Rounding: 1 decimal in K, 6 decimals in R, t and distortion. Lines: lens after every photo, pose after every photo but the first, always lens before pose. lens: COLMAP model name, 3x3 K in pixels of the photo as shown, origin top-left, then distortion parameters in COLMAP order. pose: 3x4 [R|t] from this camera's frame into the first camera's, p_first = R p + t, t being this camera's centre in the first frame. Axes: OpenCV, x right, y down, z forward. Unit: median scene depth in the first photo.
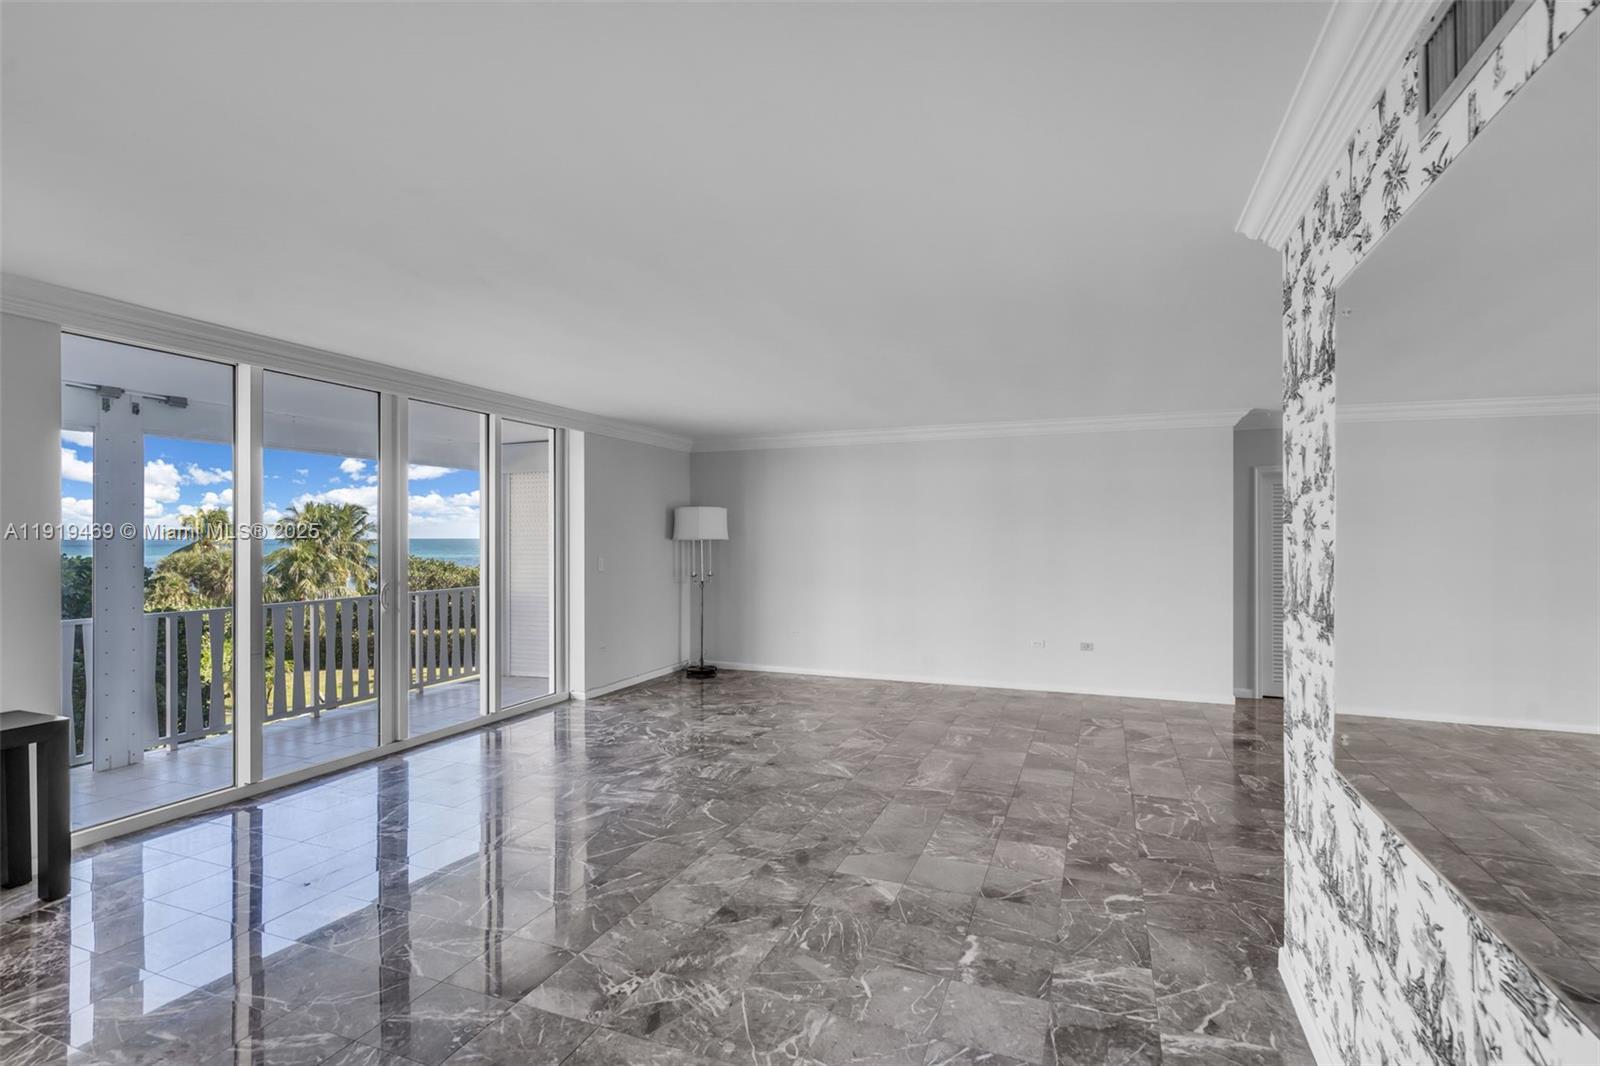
lens RADIAL K [[798.1, 0, 817.7], [0, 798.1, 537.1], [0, 0, 1]] dist [0.002650, 0.001122]
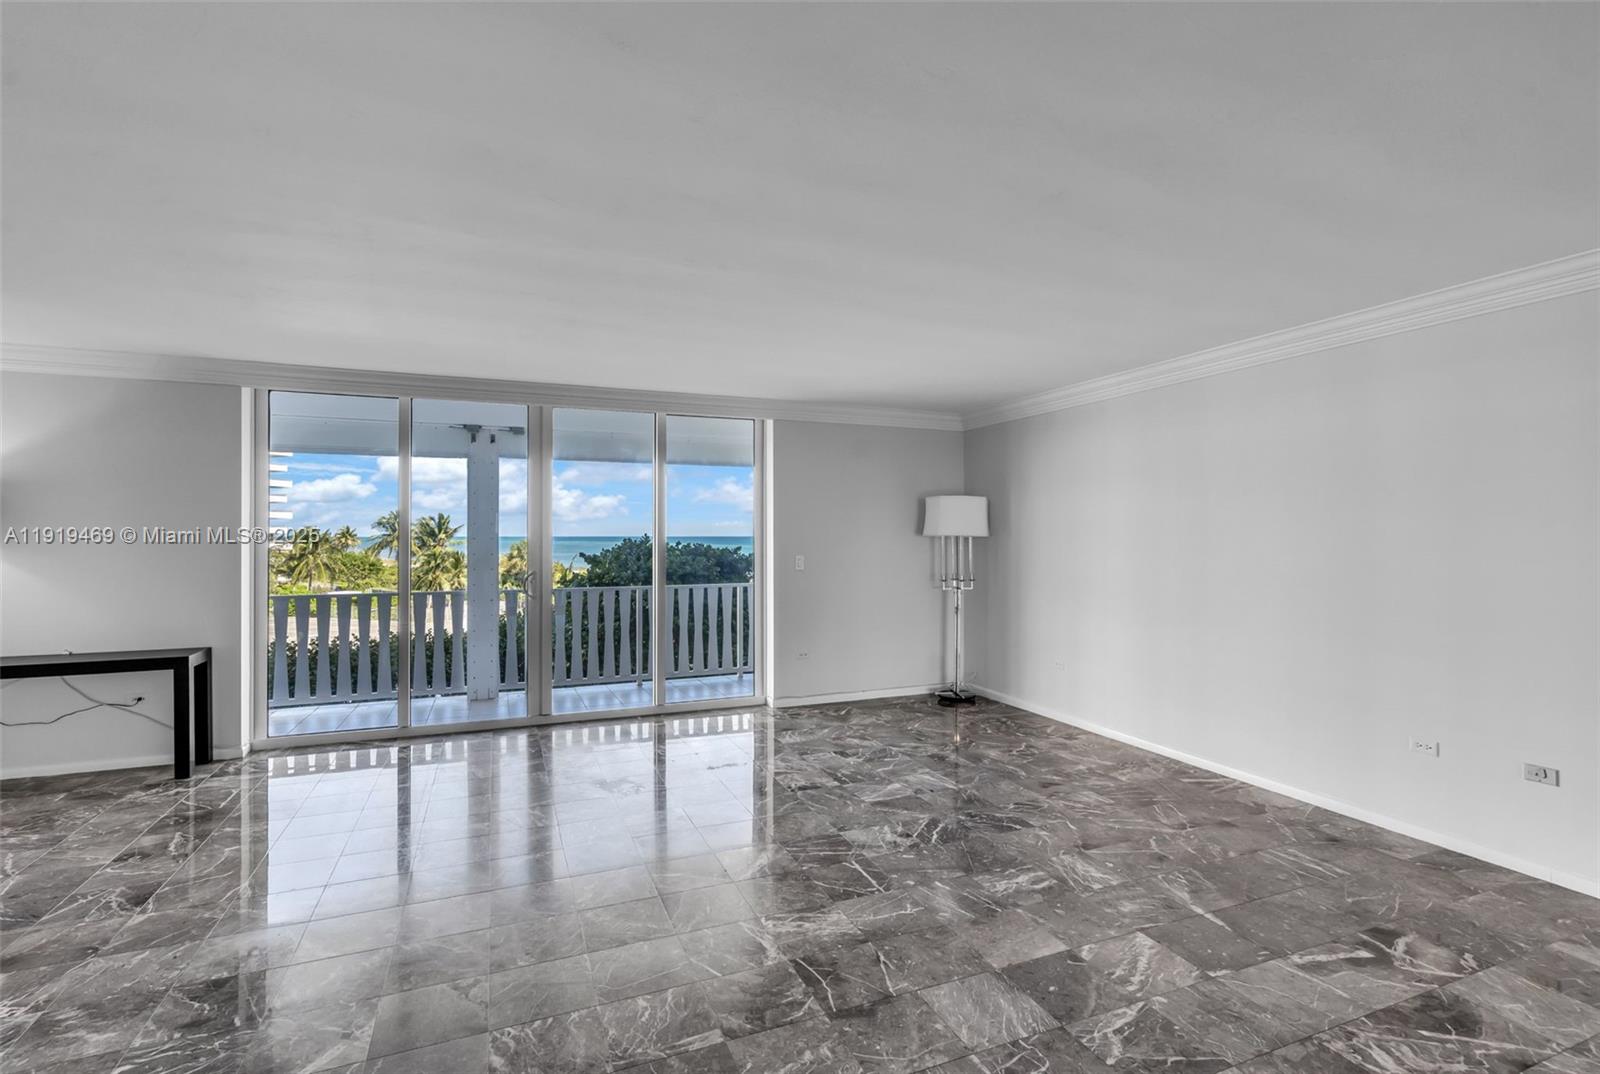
lens RADIAL K [[780.6, 0, 802.0], [0, 780.6, 532.5], [0, 0, 1]] dist [0.000738, 0.000677]
pose [[0.668829, -0.001399, -0.743415, 0.362155], [-0.000901, 0.999996, -0.002692, 0.001992], [0.743416, 0.002470, 0.668825, 0.369259]]
